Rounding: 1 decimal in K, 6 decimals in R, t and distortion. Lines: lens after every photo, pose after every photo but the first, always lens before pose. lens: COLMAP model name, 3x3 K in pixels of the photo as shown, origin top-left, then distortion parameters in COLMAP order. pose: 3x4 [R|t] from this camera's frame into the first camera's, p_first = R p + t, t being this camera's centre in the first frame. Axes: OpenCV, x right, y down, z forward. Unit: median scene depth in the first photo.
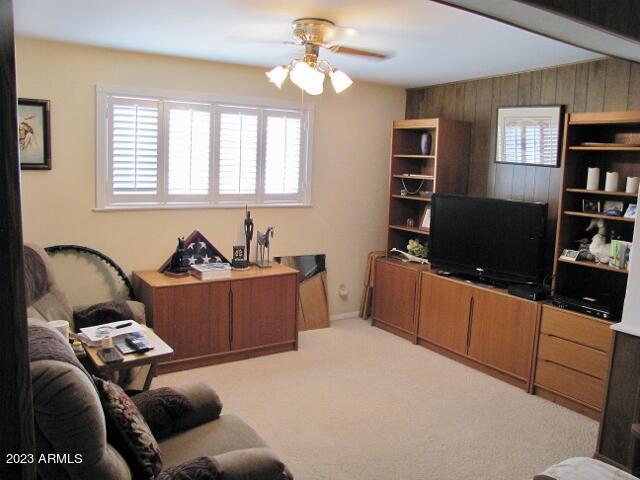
lens RADIAL K [[538.4, 0, 325.6], [0, 538.4, 244.8], [0, 0, 1]] dist [-0.181329, 0.158092]
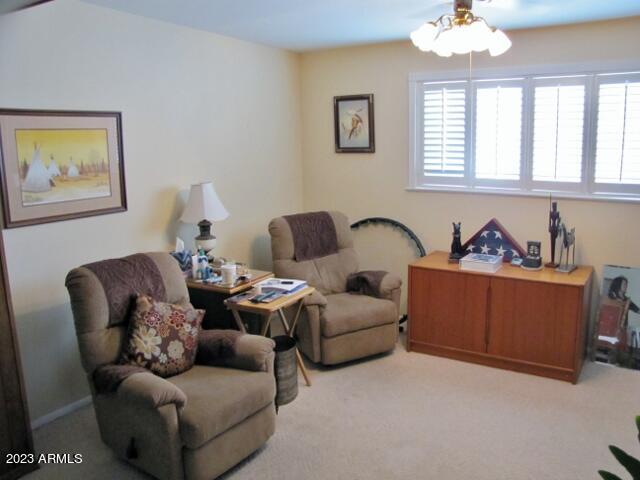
lens RADIAL K [[538.4, 0, 325.7], [0, 538.4, 238.4], [0, 0, 1]] dist [-0.181329, 0.158092]
pose [[0.403930, 0.123061, -0.906475, 0.485647], [-0.110767, 0.990199, 0.085069, -0.038923], [0.908059, 0.066046, 0.413602, 0.365225]]
